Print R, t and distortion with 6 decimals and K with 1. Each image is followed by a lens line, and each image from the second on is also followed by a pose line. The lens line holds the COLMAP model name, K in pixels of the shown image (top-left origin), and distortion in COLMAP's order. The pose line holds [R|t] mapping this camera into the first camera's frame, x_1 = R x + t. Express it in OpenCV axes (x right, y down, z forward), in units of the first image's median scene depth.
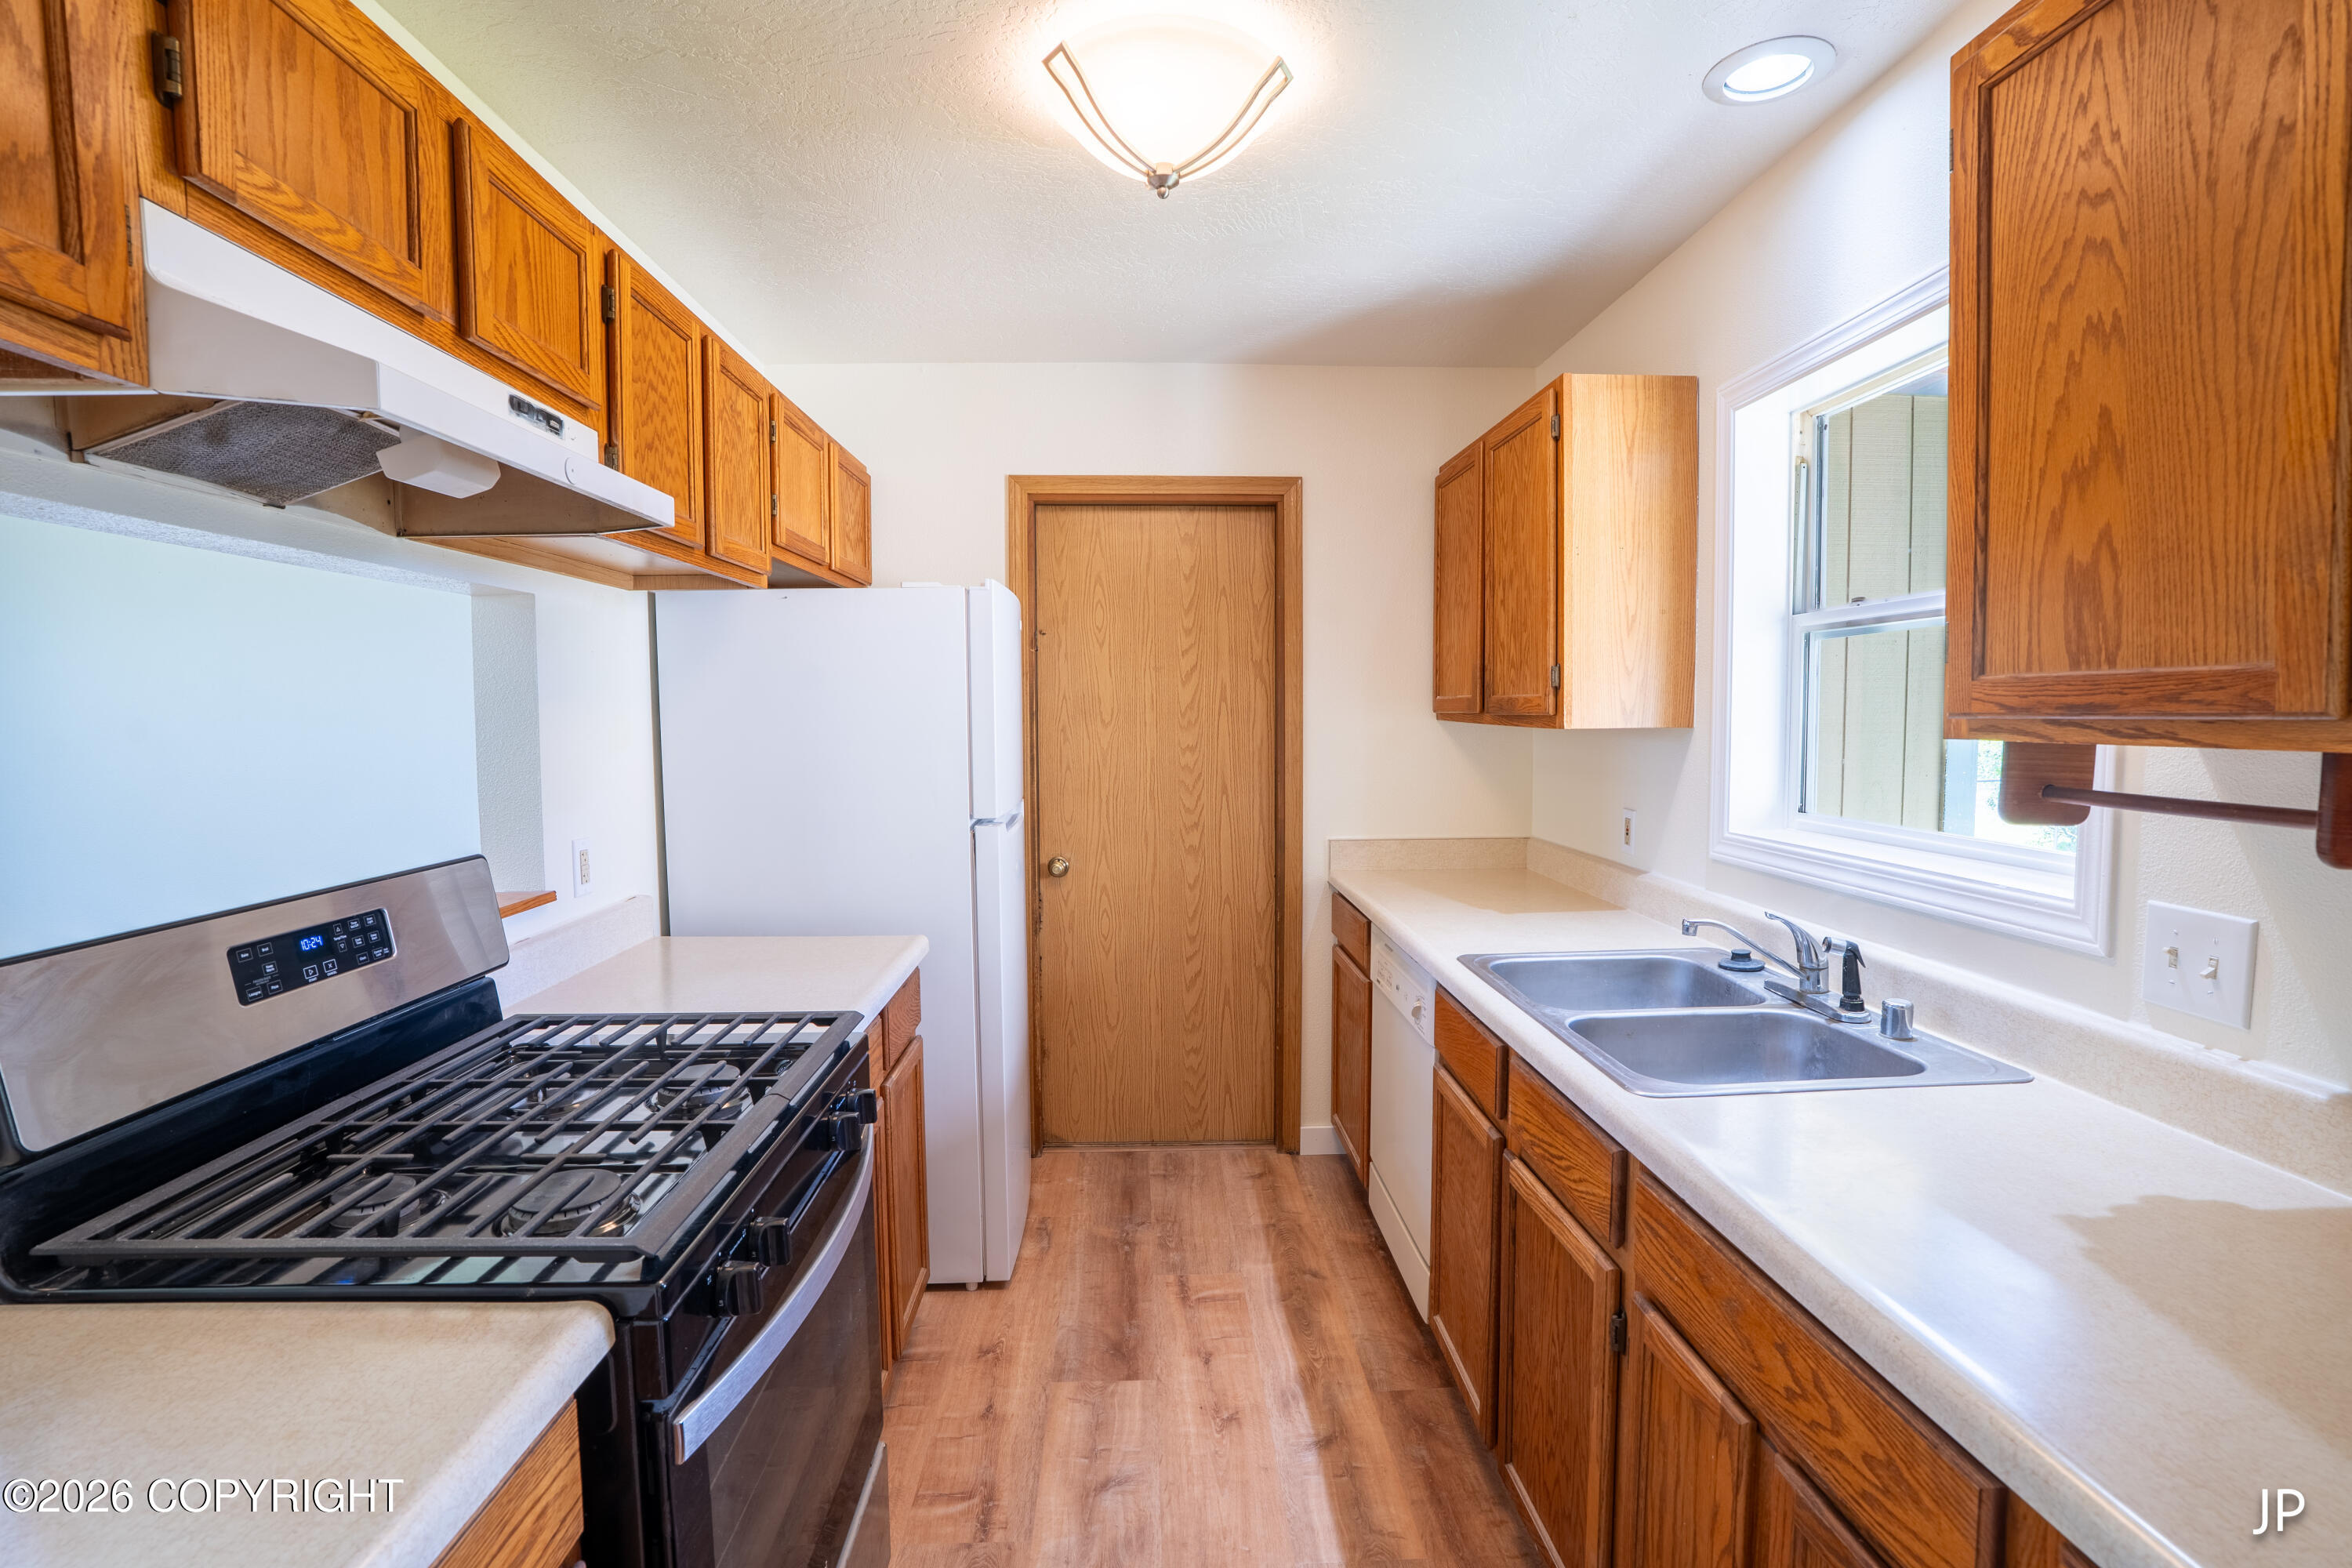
lens RADIAL K [[1100.0, 0, 1174.1], [0, 1100.0, 786.1], [0, 0, 1]] dist [-0.074896, 0.029545]
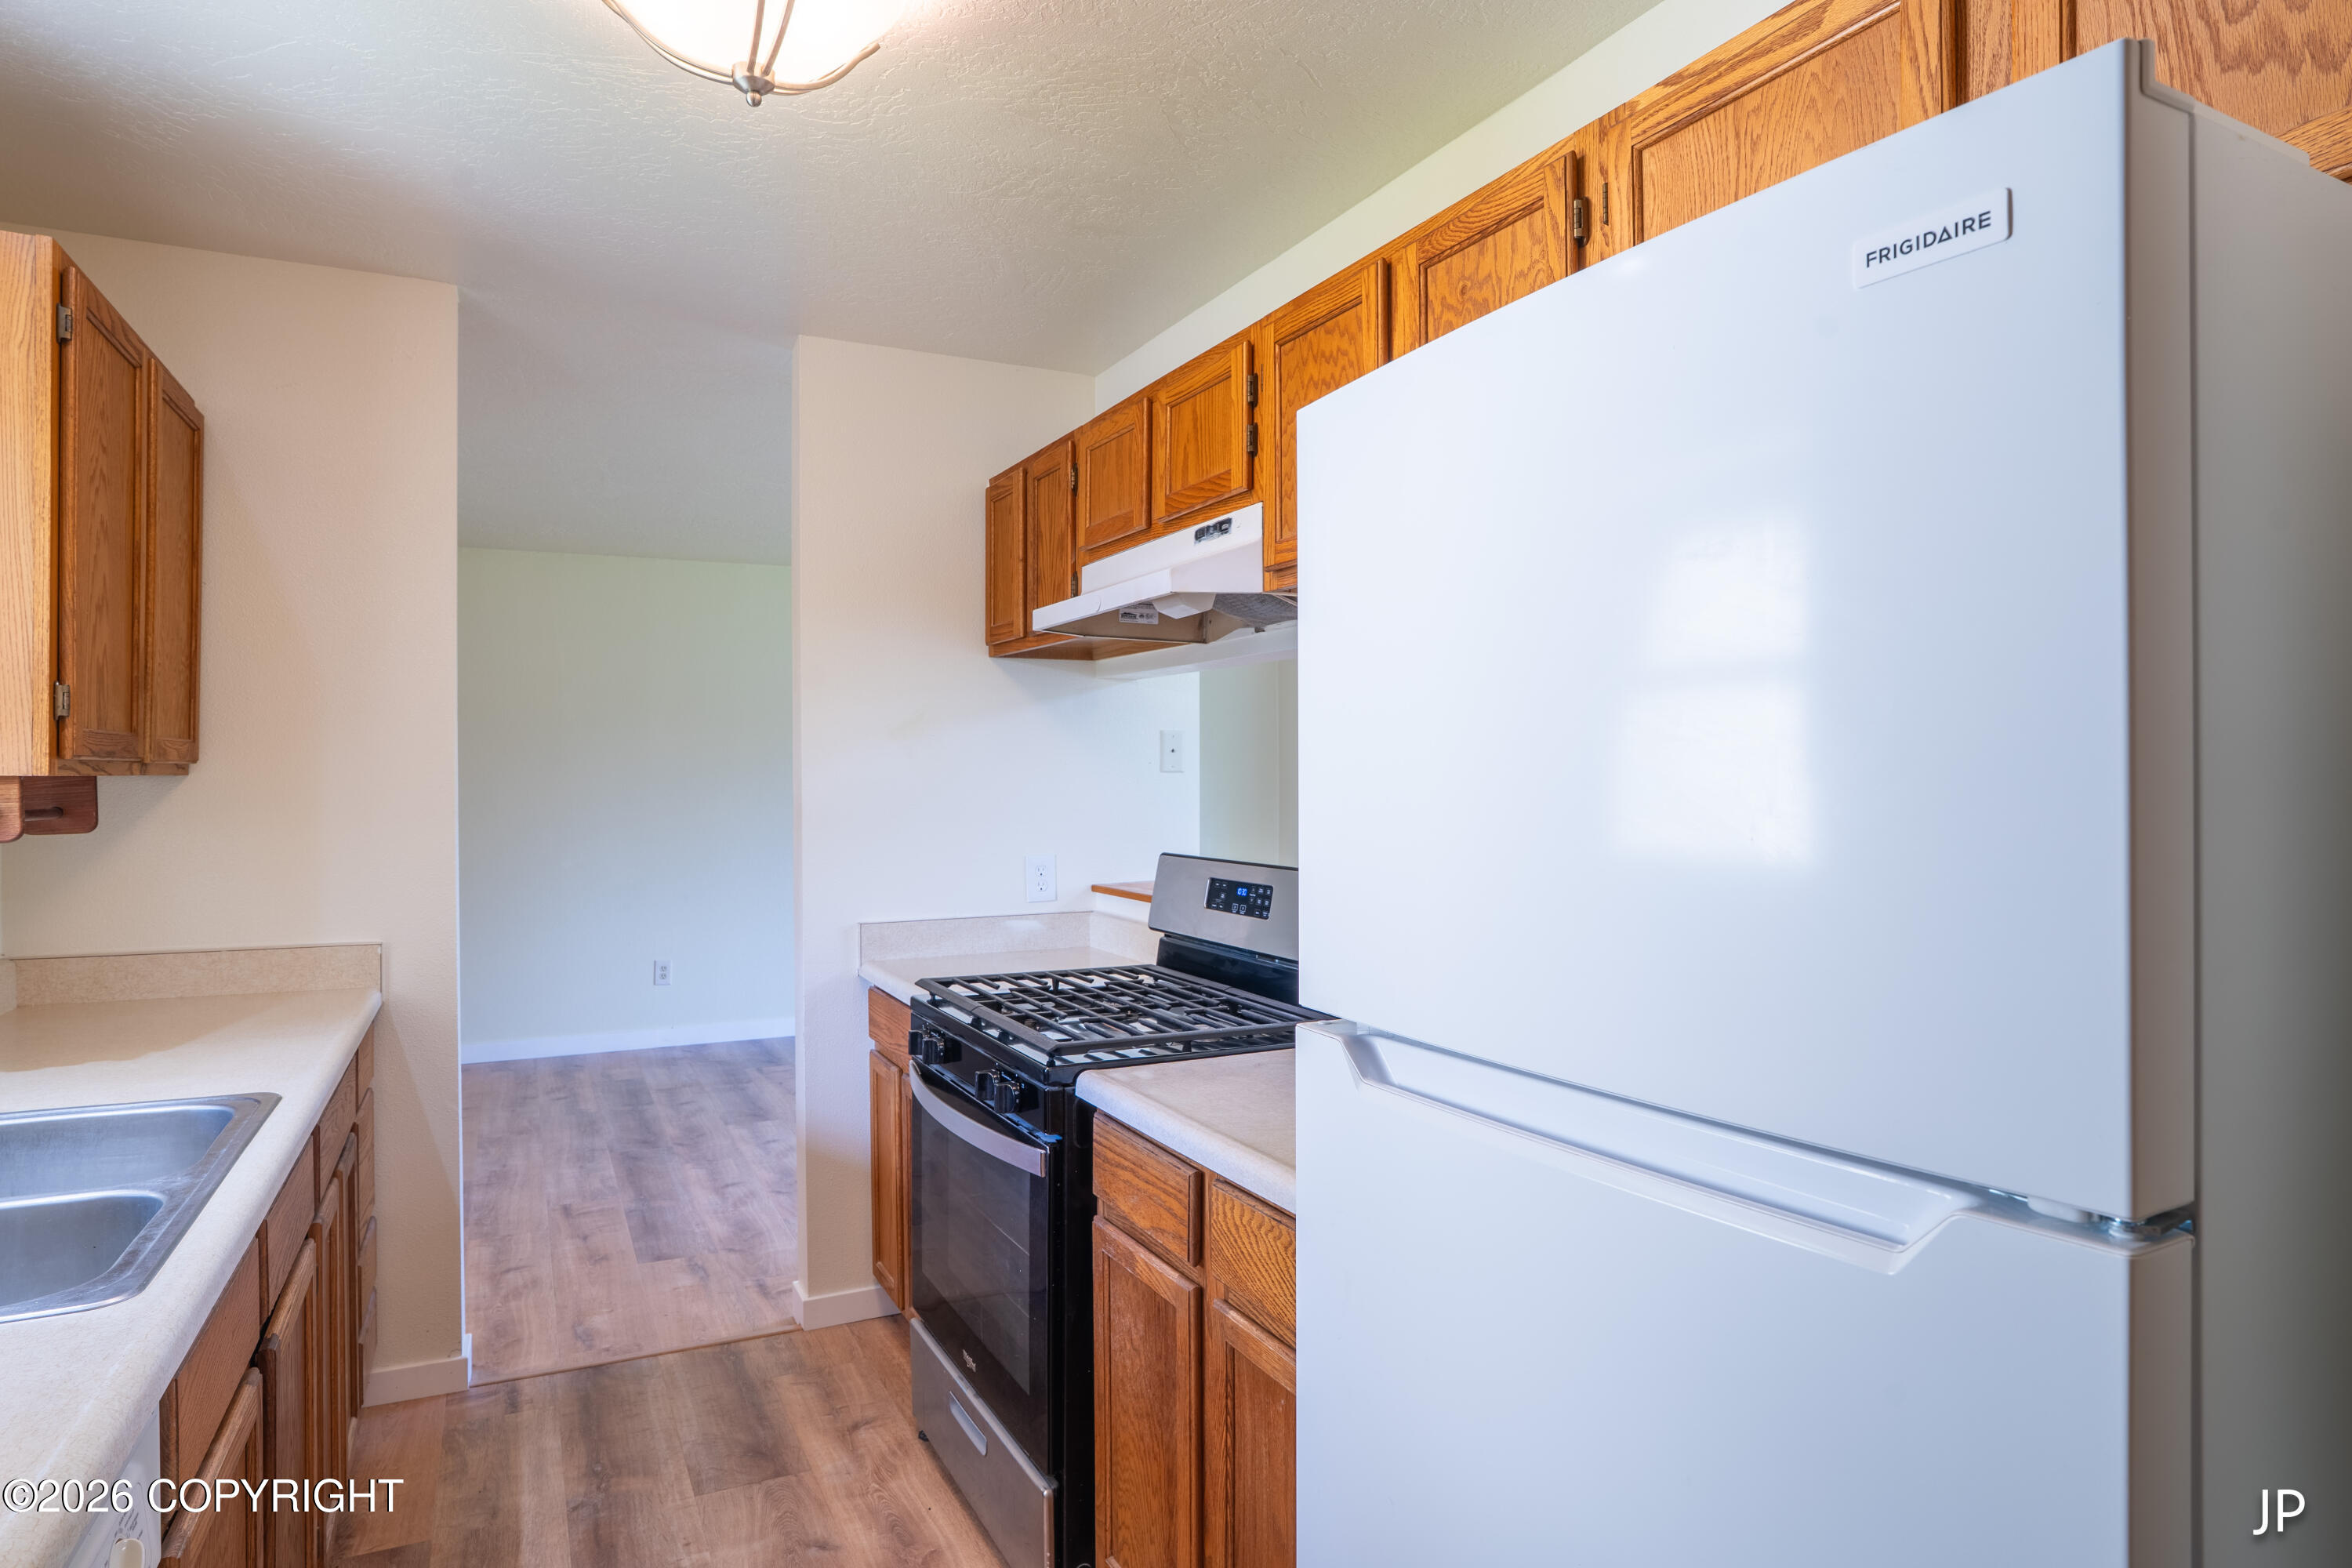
lens RADIAL K [[1319.9, 0, 1187.4], [0, 1319.9, 779.3], [0, 0, 1]] dist [-0.068189, 0.025971]
pose [[-0.902666, 0.006354, -0.430295, 0.112367], [-0.025144, 0.997404, 0.067476, -0.118014], [0.429607, 0.071728, -0.900163, 1.991810]]
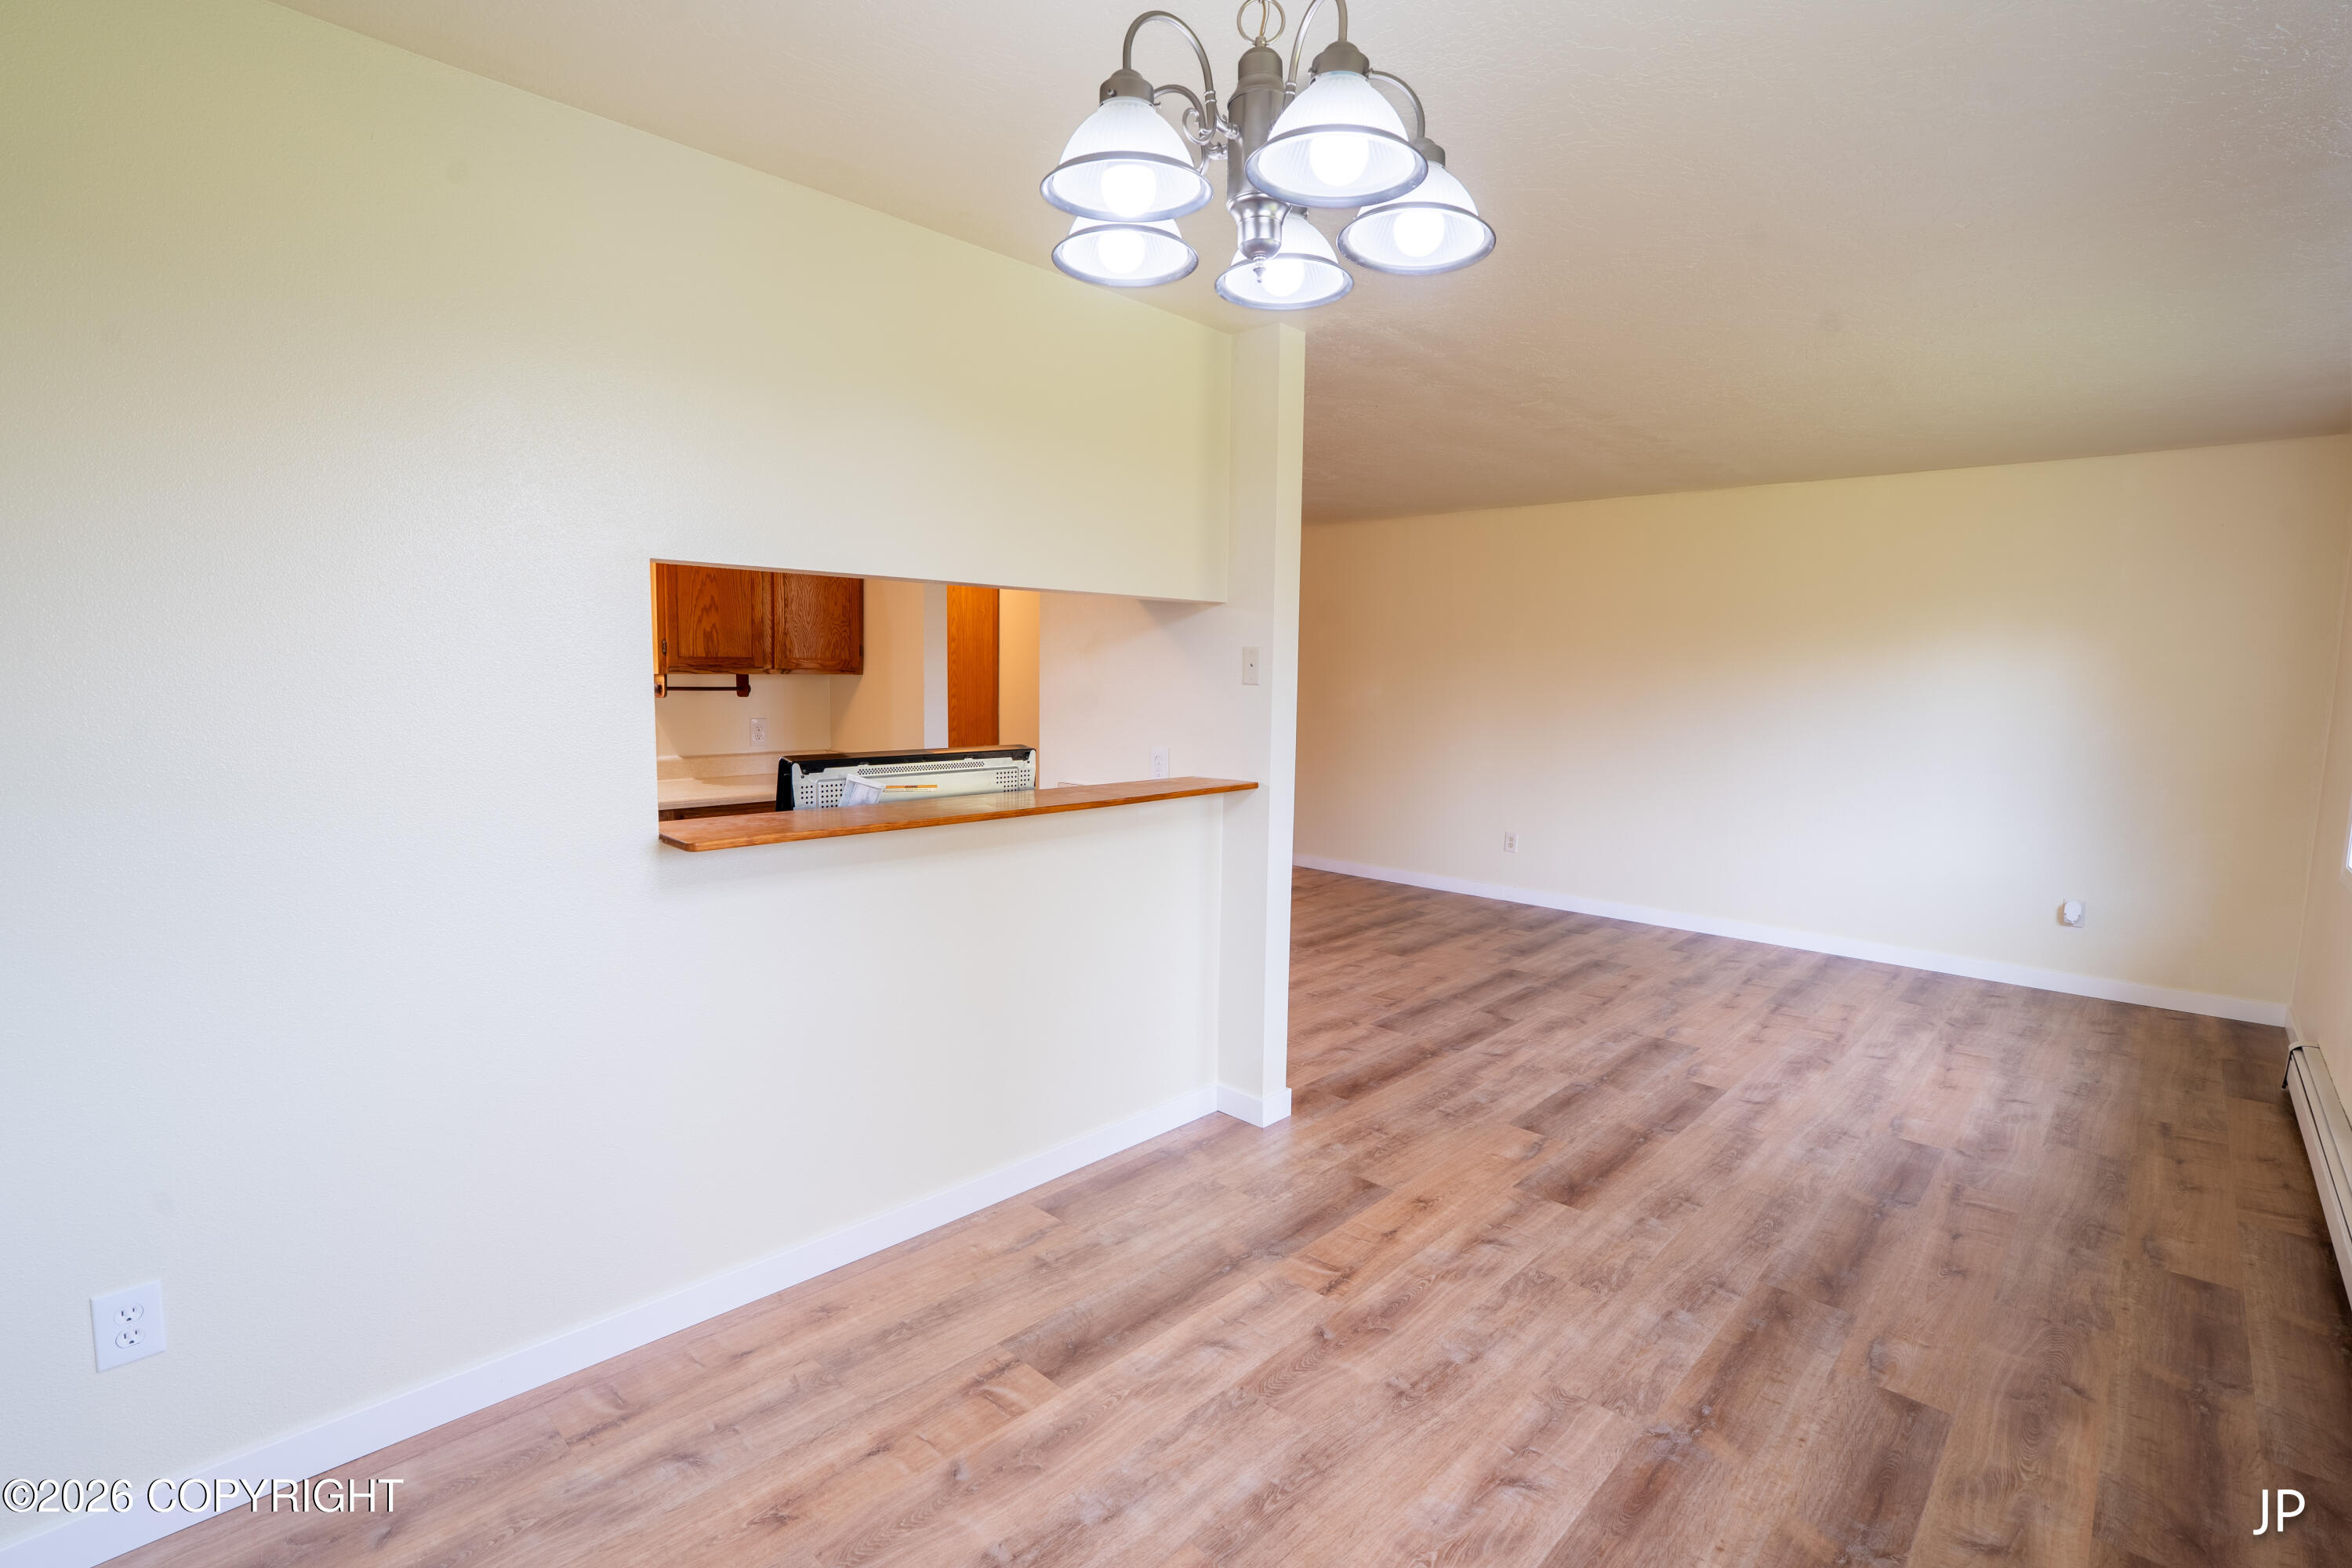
lens RADIAL K [[1092.8, 0, 1176.0], [0, 1092.8, 784.0], [0, 0, 1]] dist [-0.074264, 0.029189]
pose [[-0.700020, -0.082722, 0.709316, -2.008564], [0.034333, 0.988221, 0.149132, -0.105465], [-0.713297, 0.128749, -0.688935, 1.540120]]
